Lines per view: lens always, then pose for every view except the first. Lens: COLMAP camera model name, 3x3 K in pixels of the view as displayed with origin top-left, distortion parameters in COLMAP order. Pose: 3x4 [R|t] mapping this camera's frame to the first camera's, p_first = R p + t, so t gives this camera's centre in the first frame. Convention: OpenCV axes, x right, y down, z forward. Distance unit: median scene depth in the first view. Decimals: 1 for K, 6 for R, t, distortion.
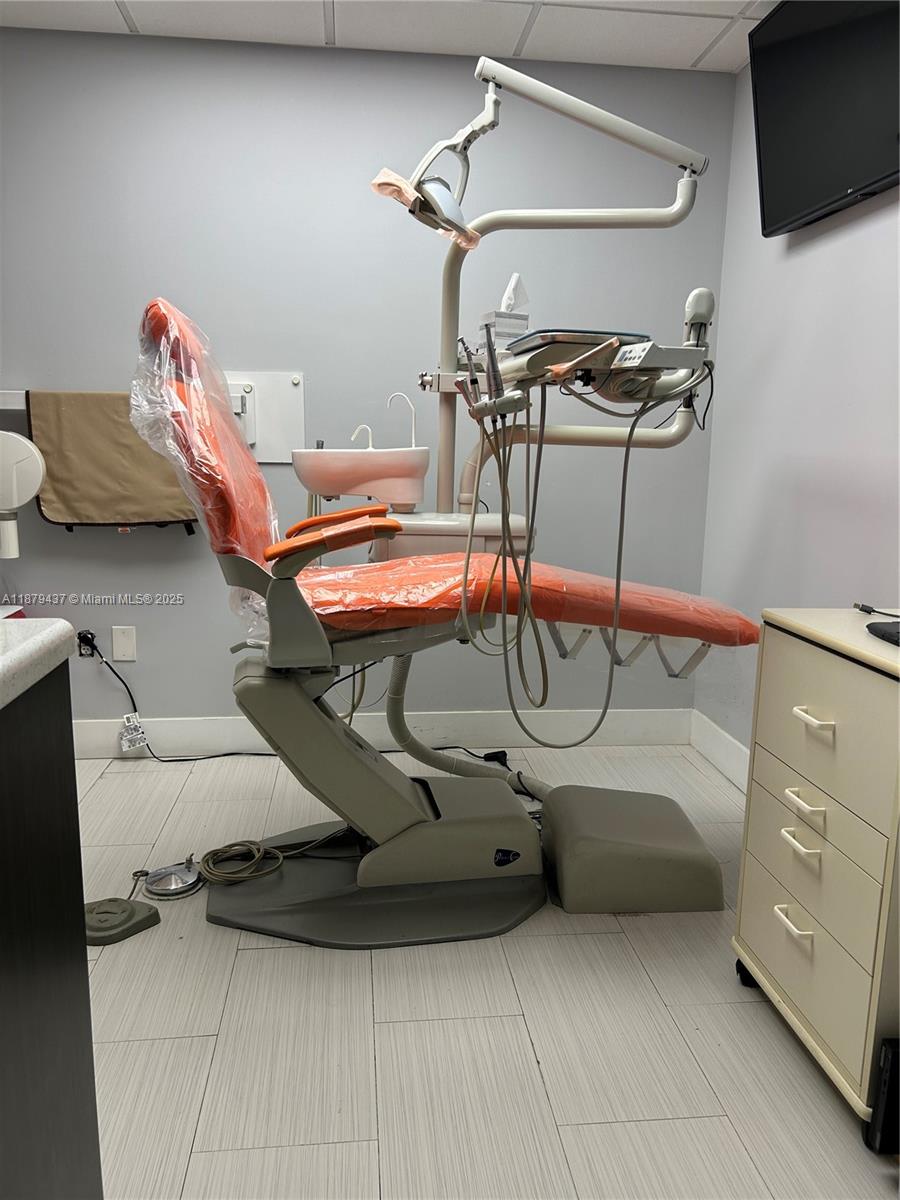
lens RADIAL K [[910.9, 0, 449.7], [0, 910.9, 598.2], [0, 0, 1]] dist [0.012445, 0.001981]
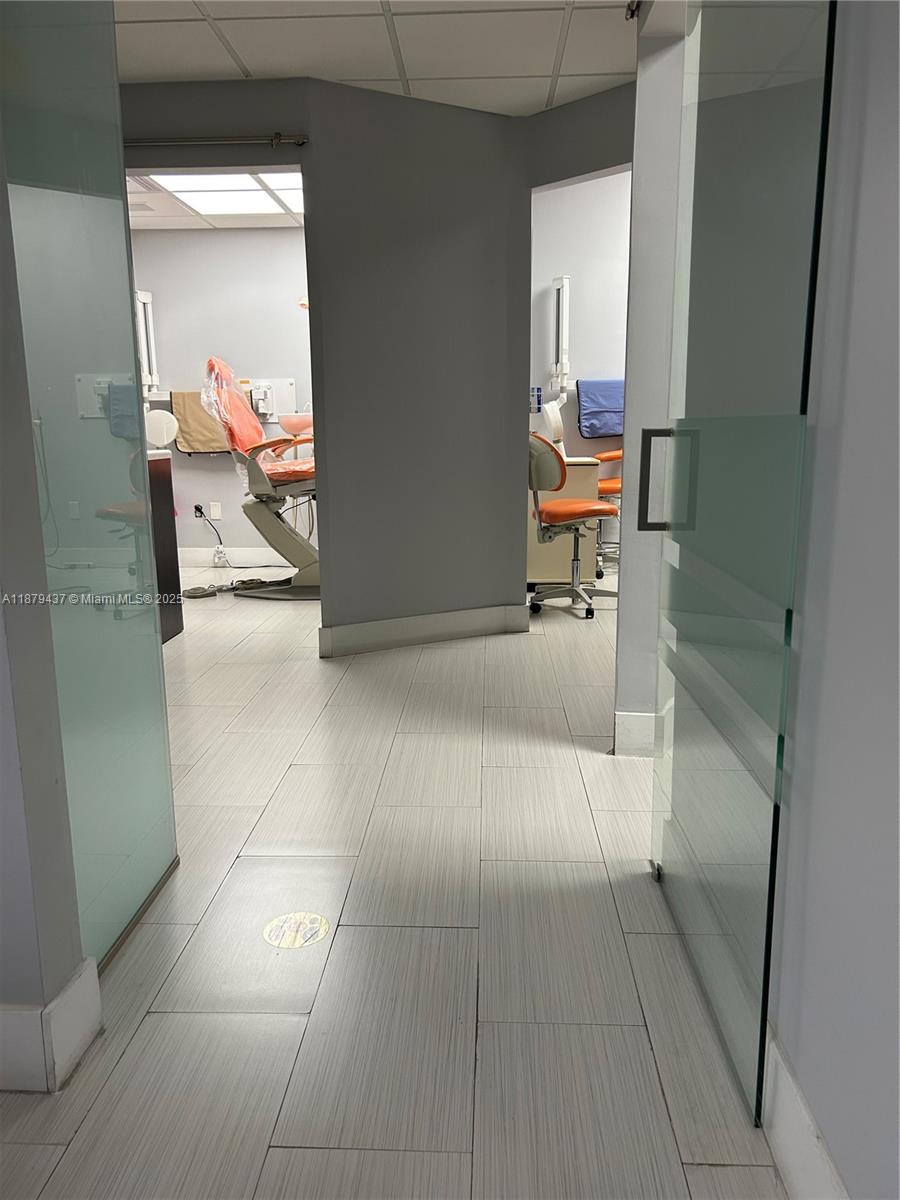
lens RADIAL K [[910.9, 0, 450.9], [0, 910.9, 603.1], [0, 0, 1]] dist [0.012445, 0.001981]
pose [[0.986998, 0.006702, -0.160594, 0.562763], [-0.002373, 0.999629, 0.027129, 0.221673], [0.160717, -0.026395, 0.986648, -1.078100]]
